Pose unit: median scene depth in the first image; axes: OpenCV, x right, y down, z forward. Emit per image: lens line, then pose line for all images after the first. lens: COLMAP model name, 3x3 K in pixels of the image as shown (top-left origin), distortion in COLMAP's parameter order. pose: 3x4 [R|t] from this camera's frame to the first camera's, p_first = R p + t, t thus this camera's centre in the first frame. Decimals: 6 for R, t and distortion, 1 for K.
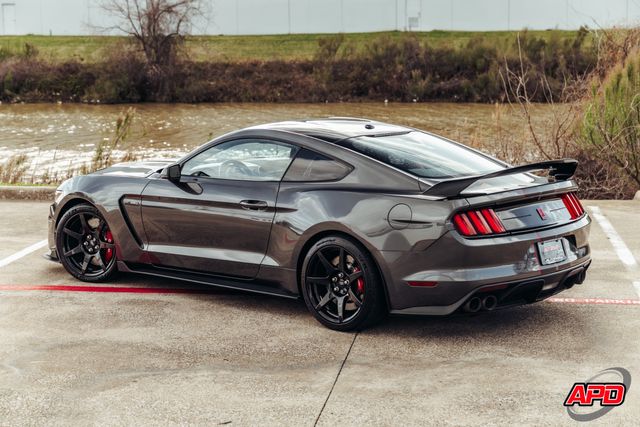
lens RADIAL K [[1362.4, 0, 320.0], [0, 1362.4, 213.5], [0, 0, 1]] dist [0.002656, 0.084054]
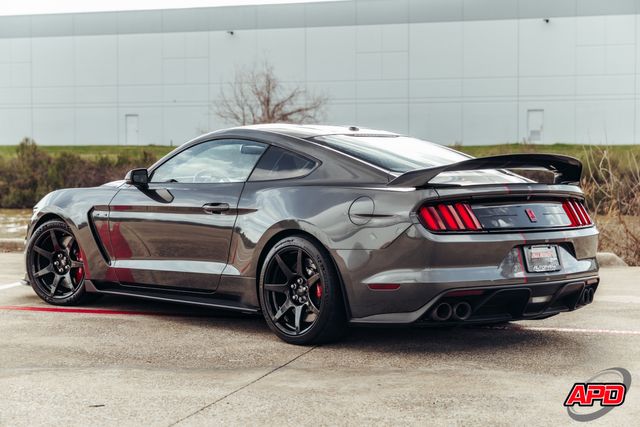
lens RADIAL K [[1362.4, 0, 320.0], [0, 1362.4, 213.5], [0, 0, 1]] dist [0.002656, 0.084054]
pose [[0.993733, 0.016405, -0.110571, 0.123731], [-0.027572, 0.994582, -0.100230, 0.088941], [0.108327, 0.102650, 0.988801, 0.126012]]
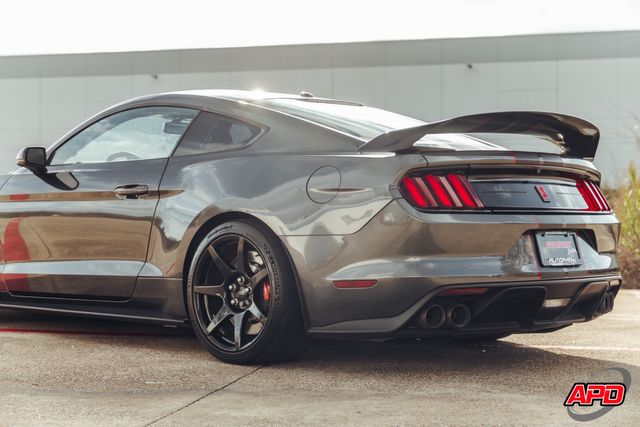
lens RADIAL K [[1307.5, 0, 320.0], [0, 1307.5, 213.5], [0, 0, 1]] dist [-0.033104, 0.082014]
pose [[0.998588, 0.015349, -0.050847, 0.085517], [-0.022444, 0.989604, -0.142058, 0.102223], [0.048138, 0.142999, 0.988551, 0.360011]]
